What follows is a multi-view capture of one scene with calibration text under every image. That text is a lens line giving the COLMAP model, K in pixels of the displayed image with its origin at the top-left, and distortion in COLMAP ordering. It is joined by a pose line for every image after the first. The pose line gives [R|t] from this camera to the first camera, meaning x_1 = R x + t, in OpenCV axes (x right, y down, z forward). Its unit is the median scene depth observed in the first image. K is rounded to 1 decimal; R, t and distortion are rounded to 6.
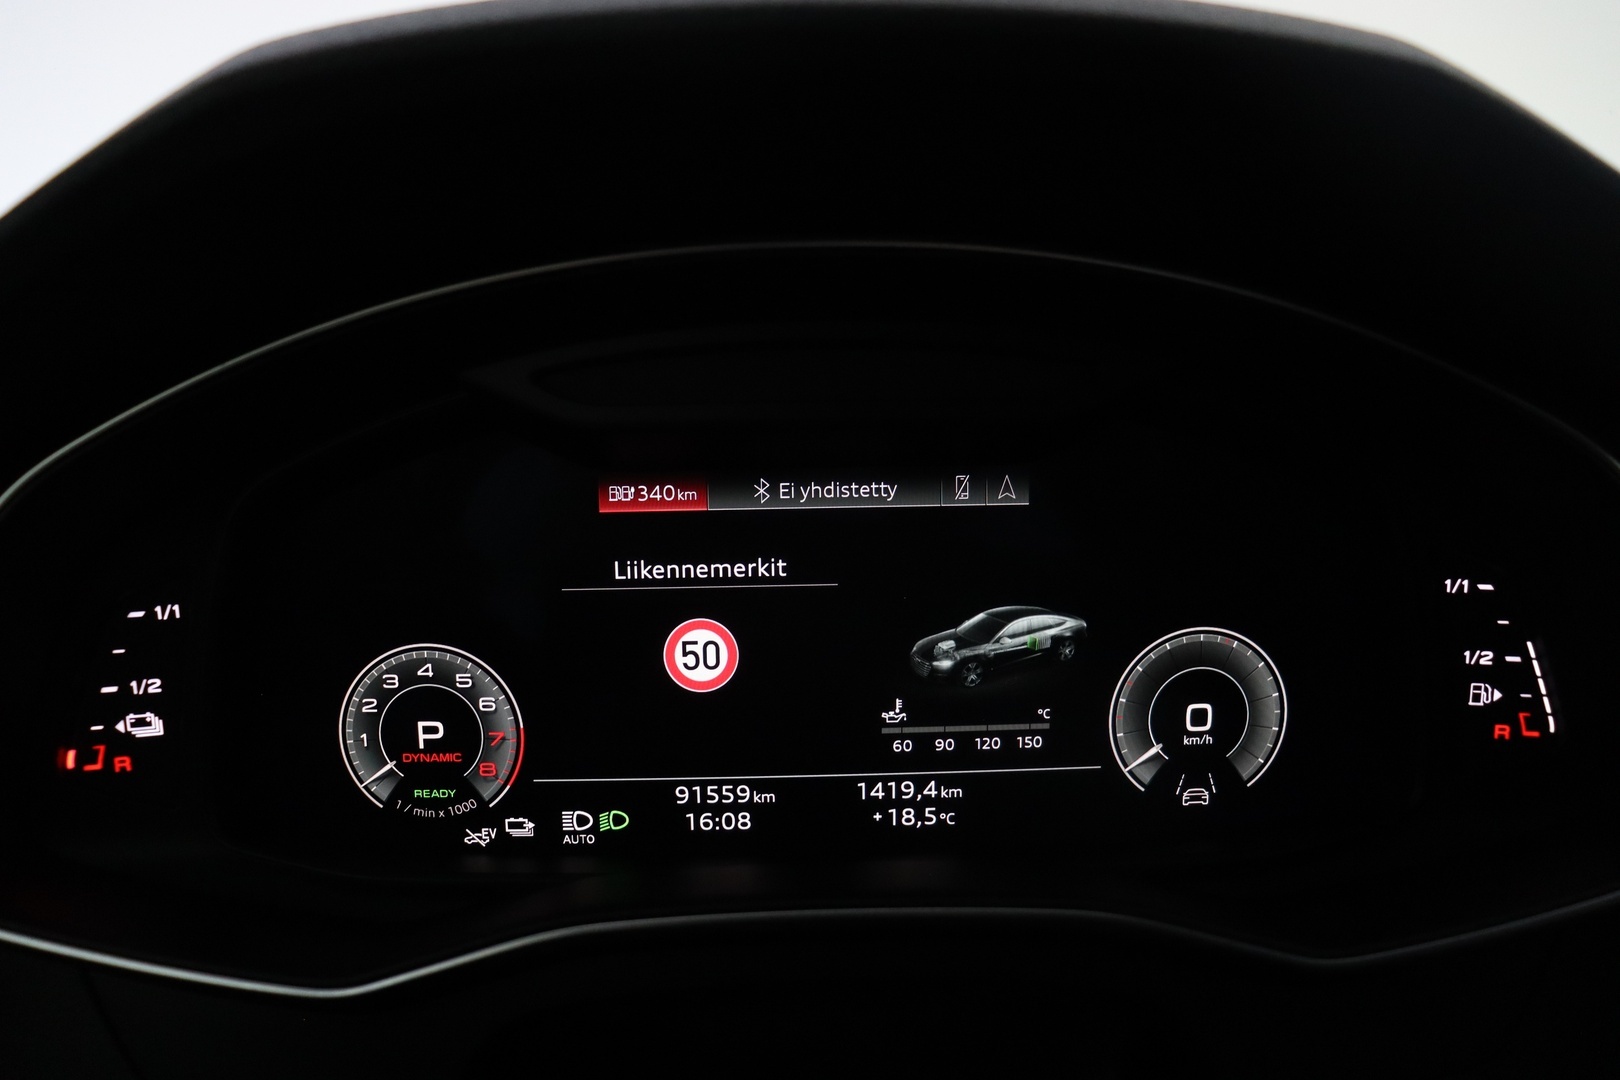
lens RADIAL K [[1351.8, 0, 810.0], [0, 1351.8, 540.0], [0, 0, 1]] dist [-0.205791, 0.210798]
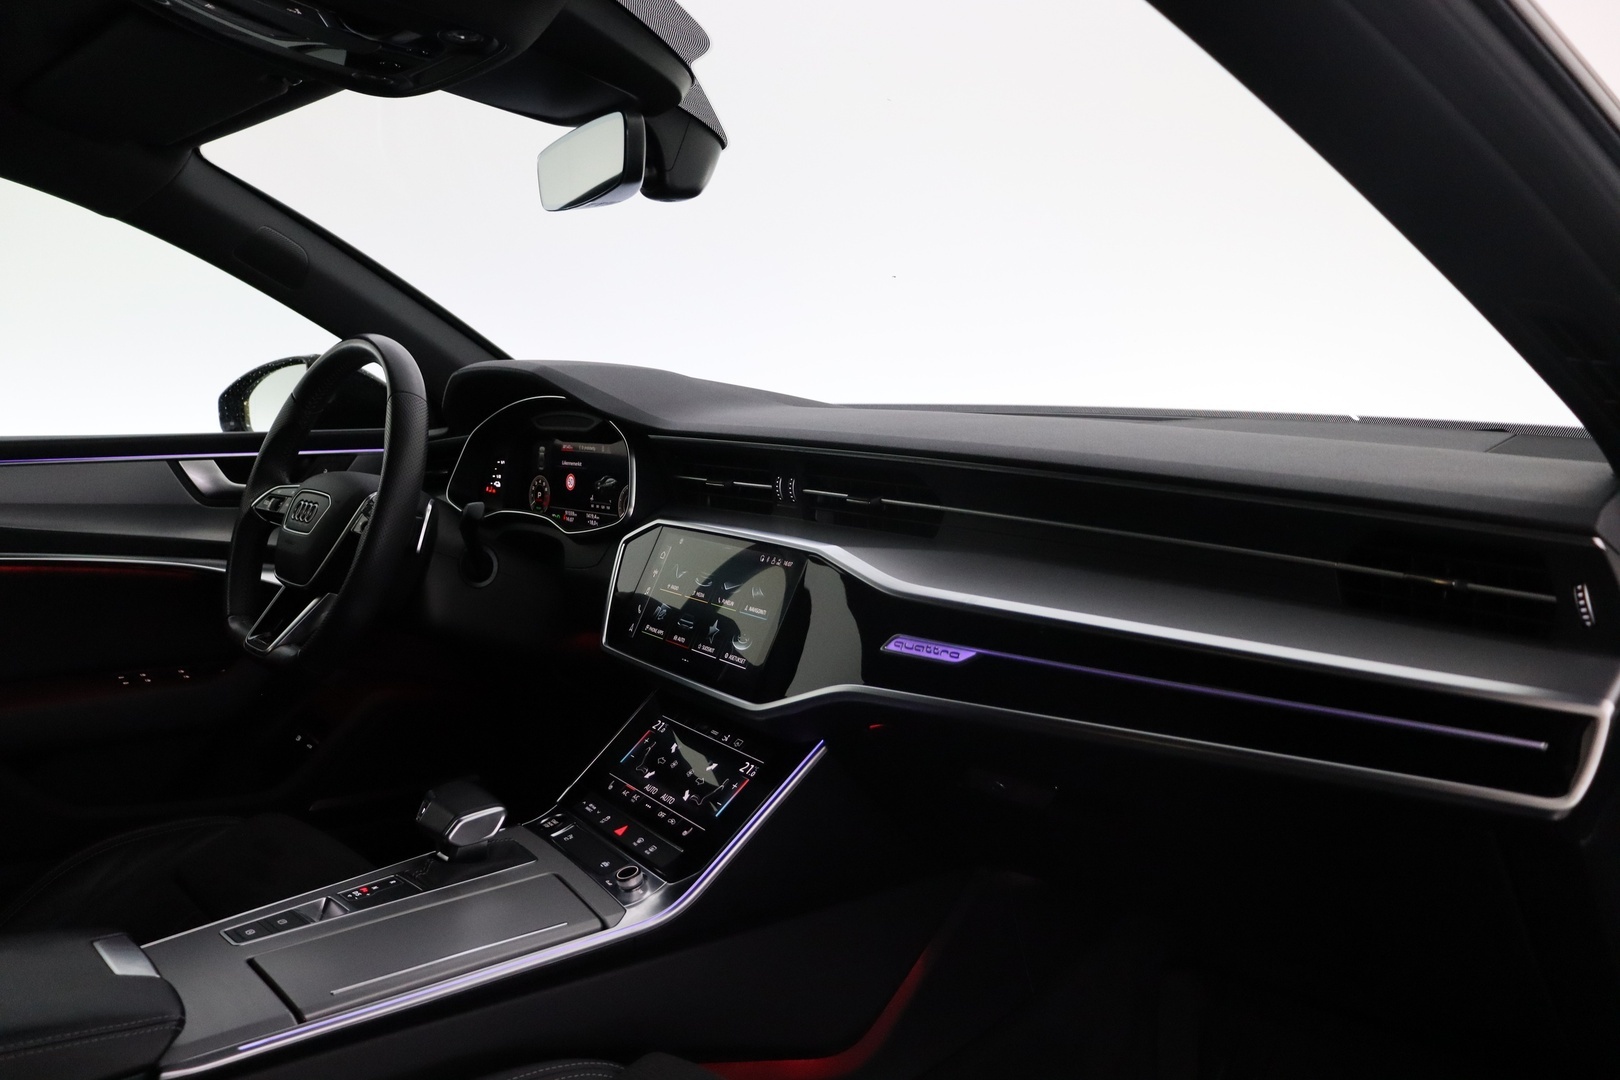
lens RADIAL K [[1351.8, 0, 810.0], [0, 1351.8, 540.0], [0, 0, 1]] dist [-0.205791, 0.210798]
pose [[0.640838, 0.101829, -0.760893, 3.987619], [-0.163158, 0.986585, -0.005381, 0.172759], [0.750138, 0.127594, 0.648855, -1.361404]]
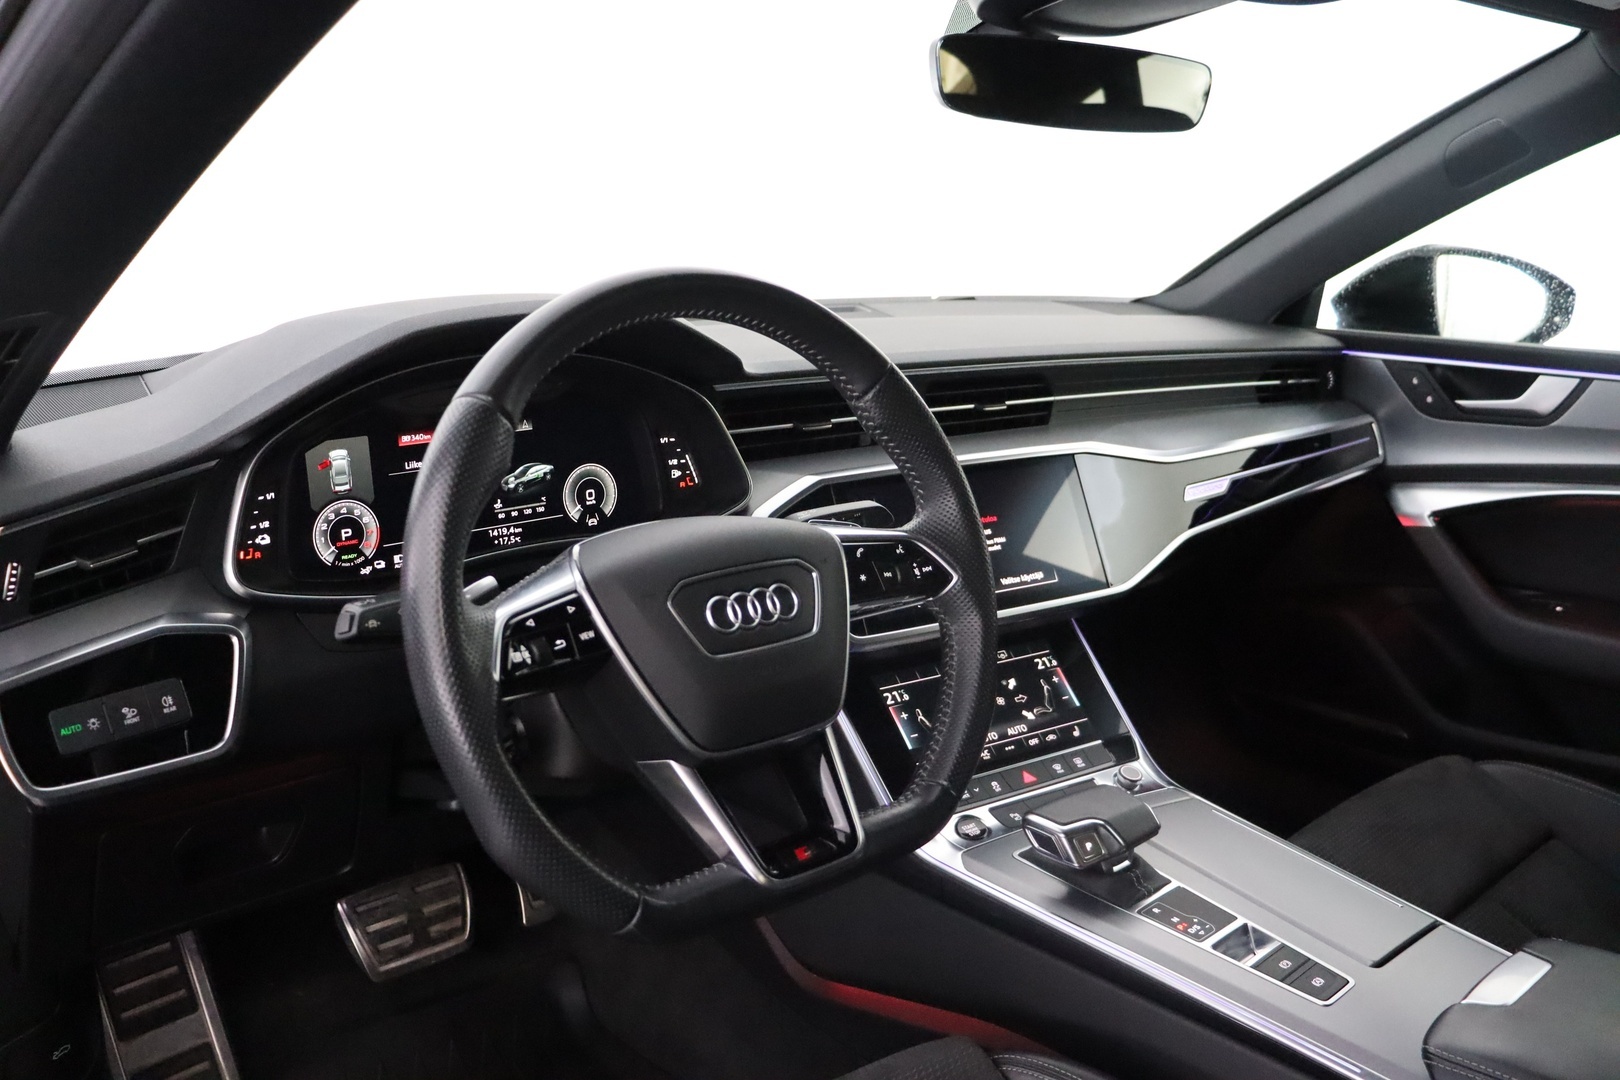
lens RADIAL K [[1351.8, 0, 810.0], [0, 1351.8, 540.0], [0, 0, 1]] dist [-0.205791, 0.210798]
pose [[0.780265, -0.138911, 0.609828, -1.193547], [0.122247, 0.990090, 0.069117, 0.086970], [-0.613386, 0.020620, 0.789514, -1.710365]]
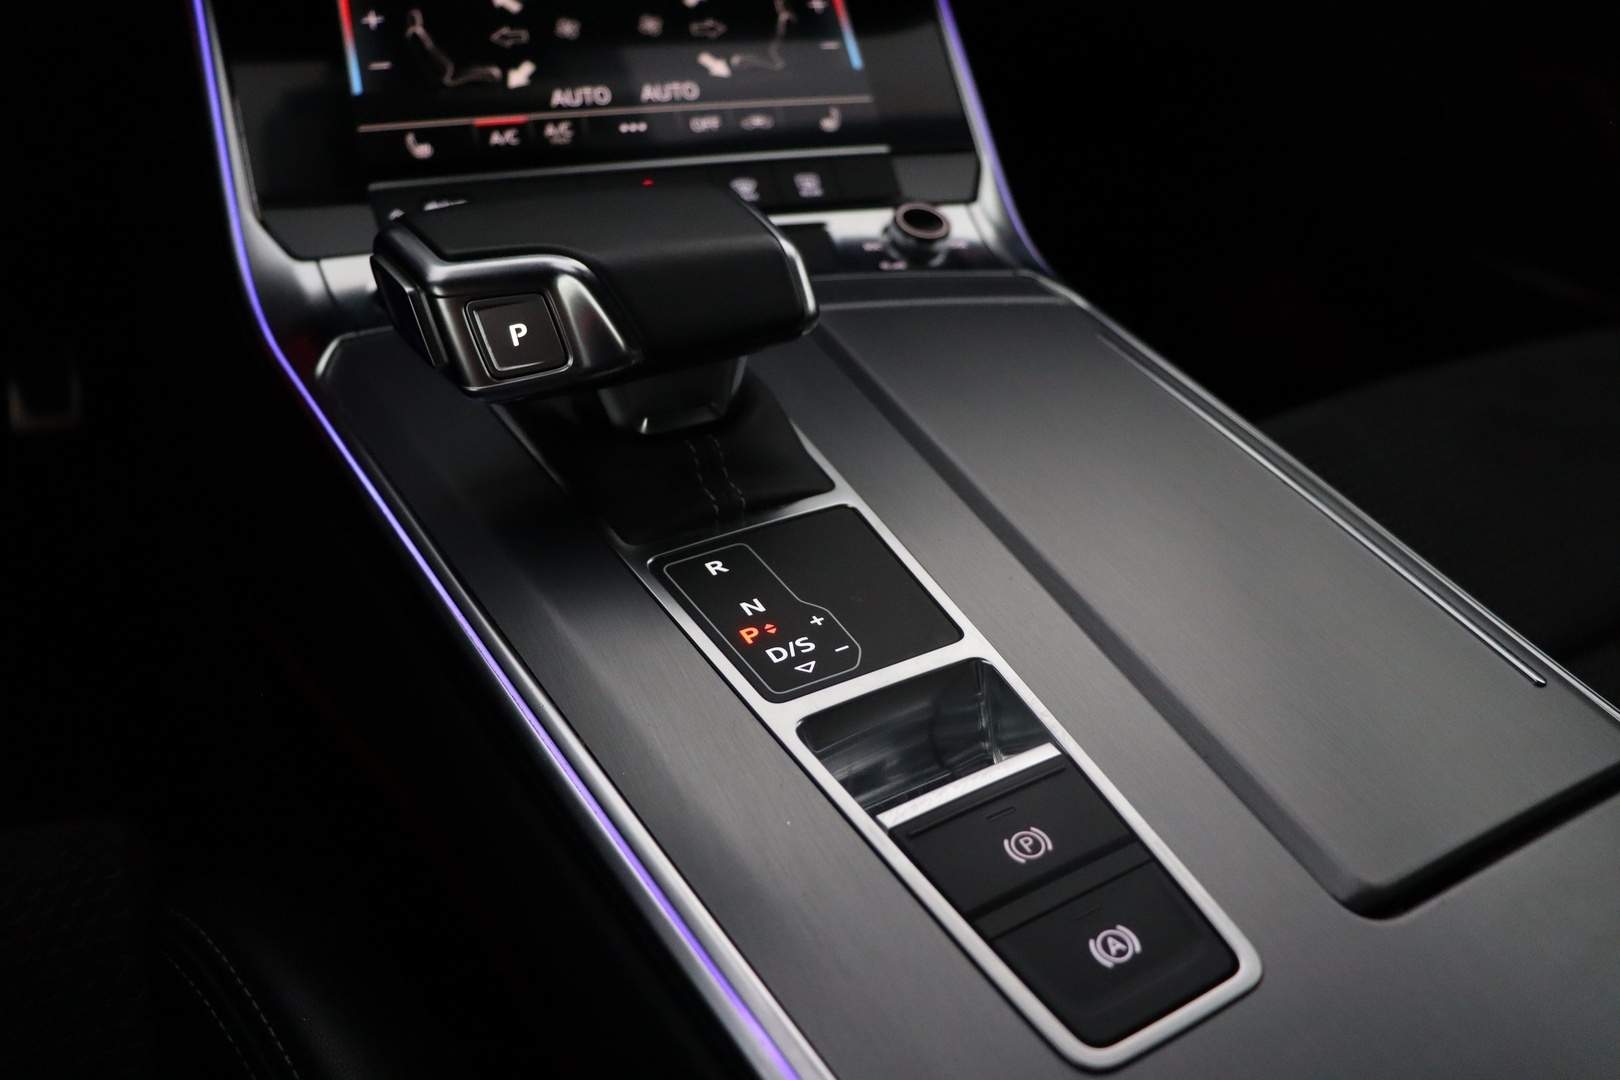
lens RADIAL K [[1351.8, 0, 810.0], [0, 1351.8, 540.0], [0, 0, 1]] dist [-0.205791, 0.210798]
pose [[0.872038, -0.211032, 0.441605, 0.635958], [0.044324, 0.932613, 0.358146, 0.812330], [-0.487426, -0.292744, 0.822628, -0.701155]]
